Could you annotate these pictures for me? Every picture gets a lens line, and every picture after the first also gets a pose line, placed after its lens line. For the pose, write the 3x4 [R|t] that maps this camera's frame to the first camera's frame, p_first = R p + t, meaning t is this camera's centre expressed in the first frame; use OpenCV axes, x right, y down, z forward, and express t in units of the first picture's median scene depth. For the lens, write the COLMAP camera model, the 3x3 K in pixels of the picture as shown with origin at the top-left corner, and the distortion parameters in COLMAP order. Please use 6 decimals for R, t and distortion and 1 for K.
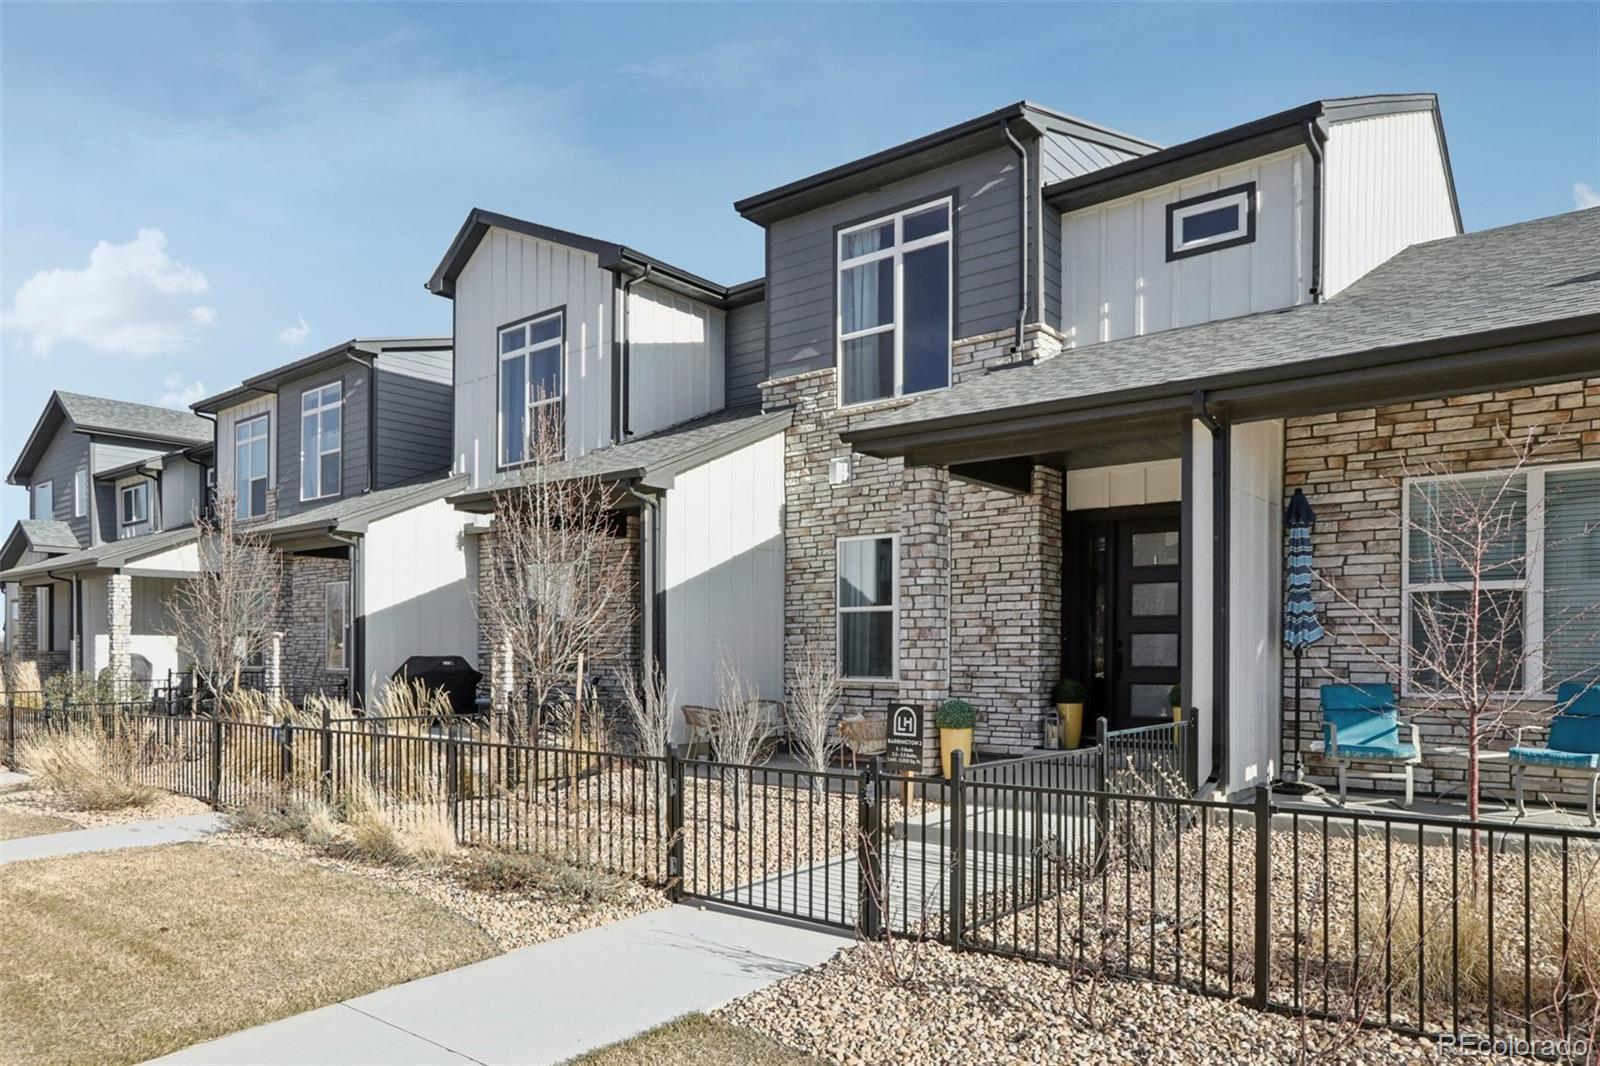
lens RADIAL K [[1069.0, 0, 797.2], [0, 1069.0, 660.3], [0, 0, 1]] dist [0.002426, 0.003768]
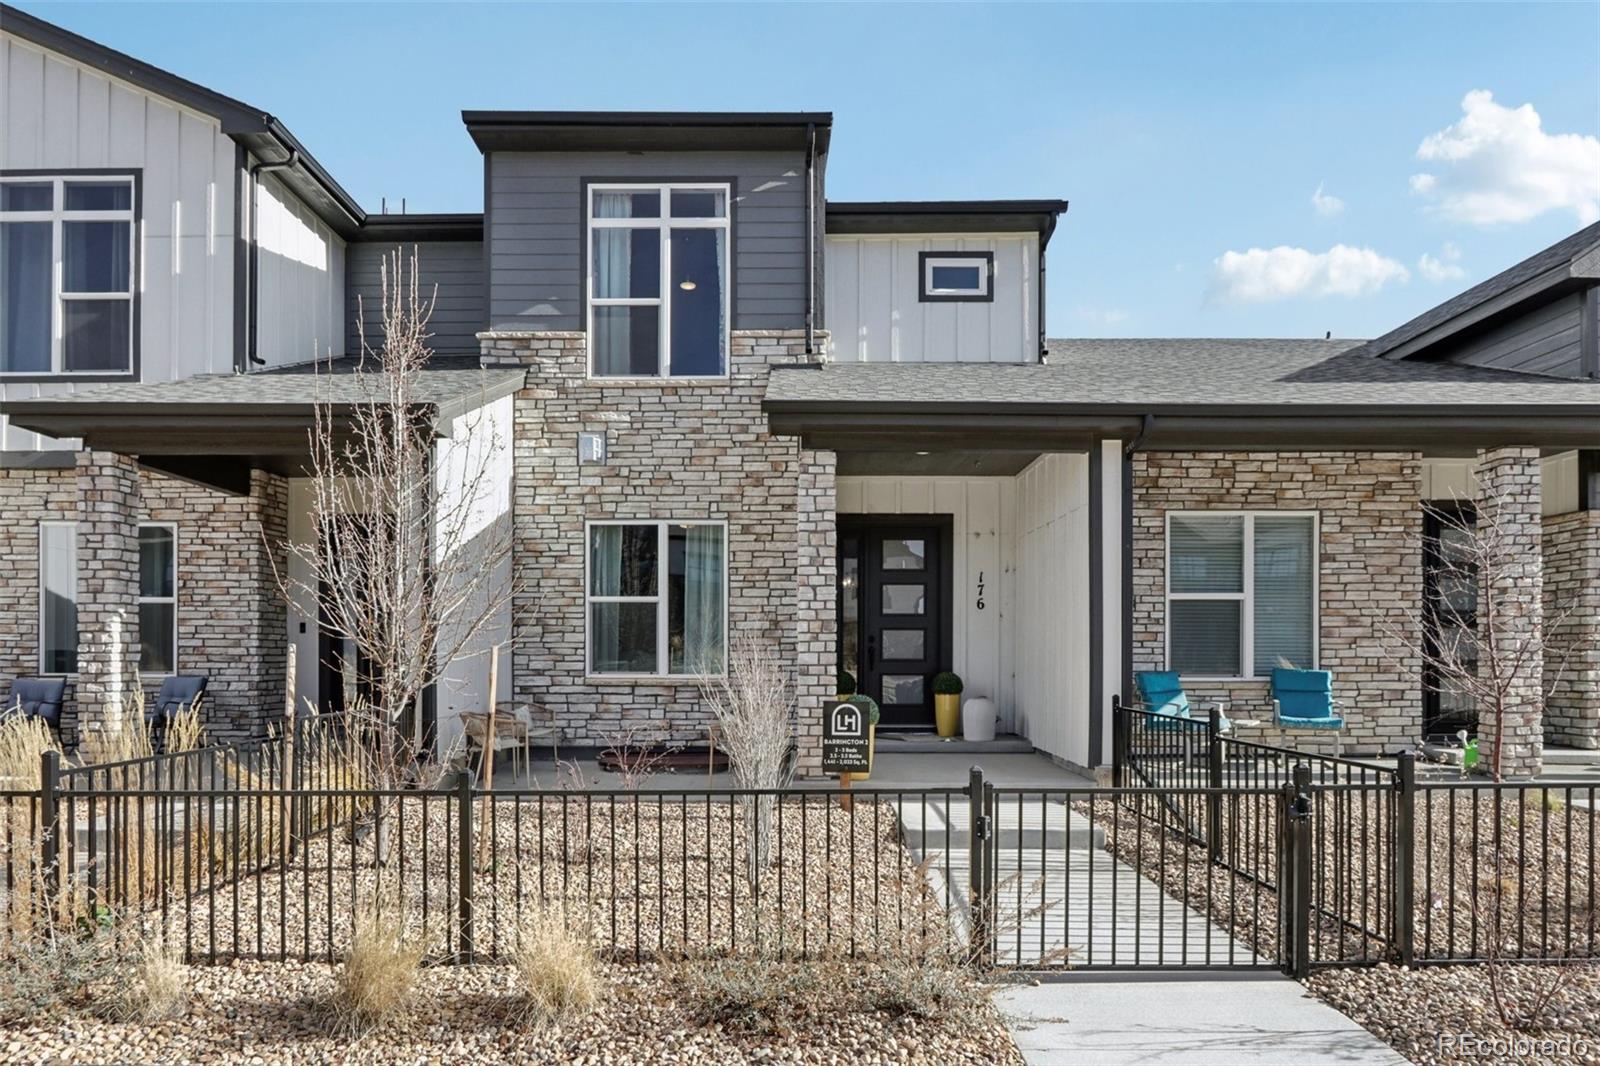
lens RADIAL K [[895.2, 0, 797.2], [0, 895.2, 651.8], [0, 0, 1]] dist [-0.007662, 0.003587]
pose [[0.779161, -0.002140, 0.626820, -0.324880], [0.003541, 0.999993, -0.000987, -0.001182], [-0.626813, 0.002988, 0.779164, 0.320332]]
